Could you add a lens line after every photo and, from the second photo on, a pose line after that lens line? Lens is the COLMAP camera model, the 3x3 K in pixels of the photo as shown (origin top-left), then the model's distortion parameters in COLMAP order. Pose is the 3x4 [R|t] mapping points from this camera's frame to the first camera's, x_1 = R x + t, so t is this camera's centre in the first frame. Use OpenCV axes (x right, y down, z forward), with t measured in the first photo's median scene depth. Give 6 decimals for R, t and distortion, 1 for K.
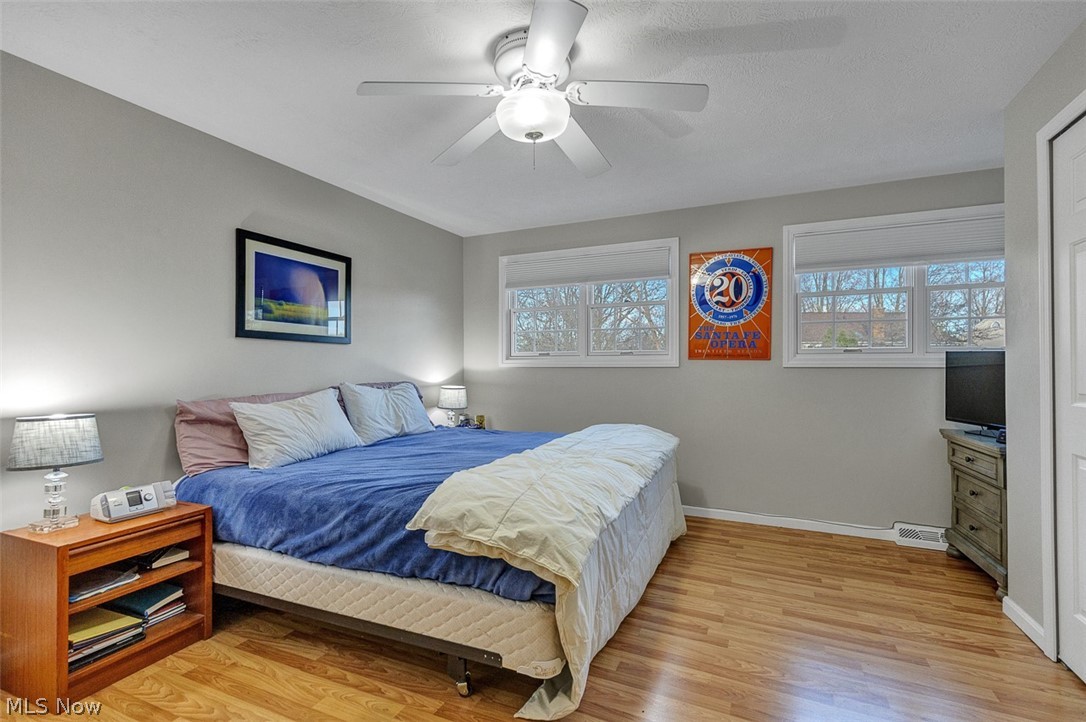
lens RADIAL K [[498.7, 0, 540.0], [0, 498.7, 363.9], [0, 0, 1]] dist [0.005694, -0.000551]
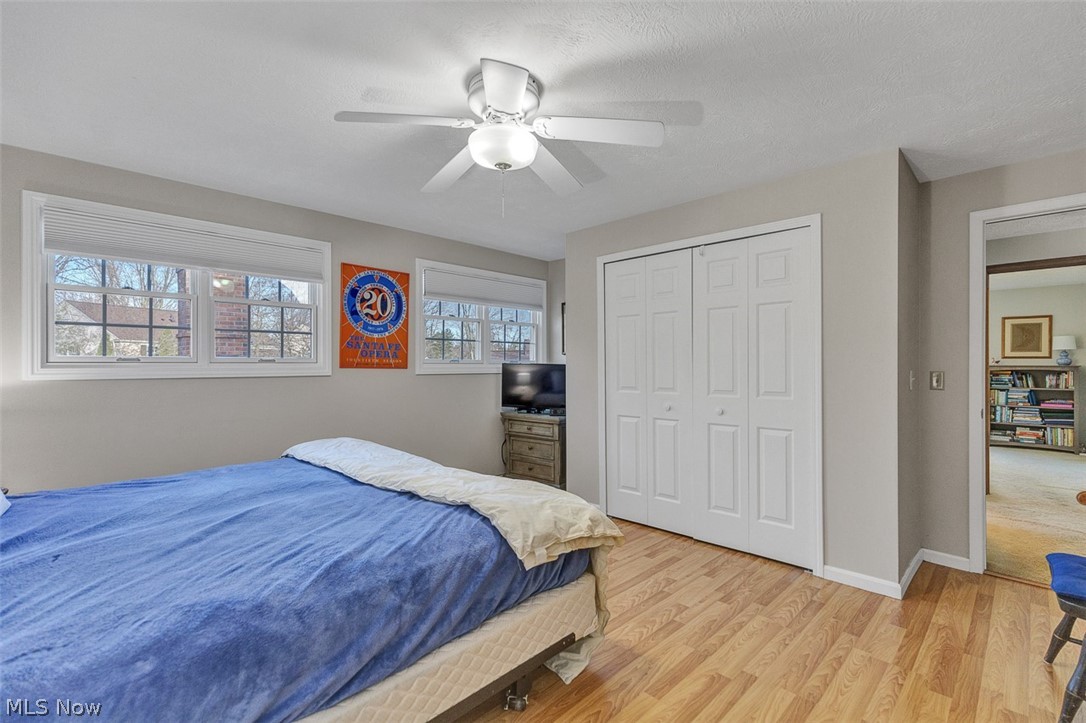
lens RADIAL K [[498.7, 0, 540.0], [0, 498.7, 364.4], [0, 0, 1]] dist [0.005694, -0.000551]
pose [[0.340699, 0.002090, 0.940170, -0.527797], [-0.003412, 0.999994, -0.000986, -0.017433], [-0.940166, -0.002872, 0.340704, 0.297429]]
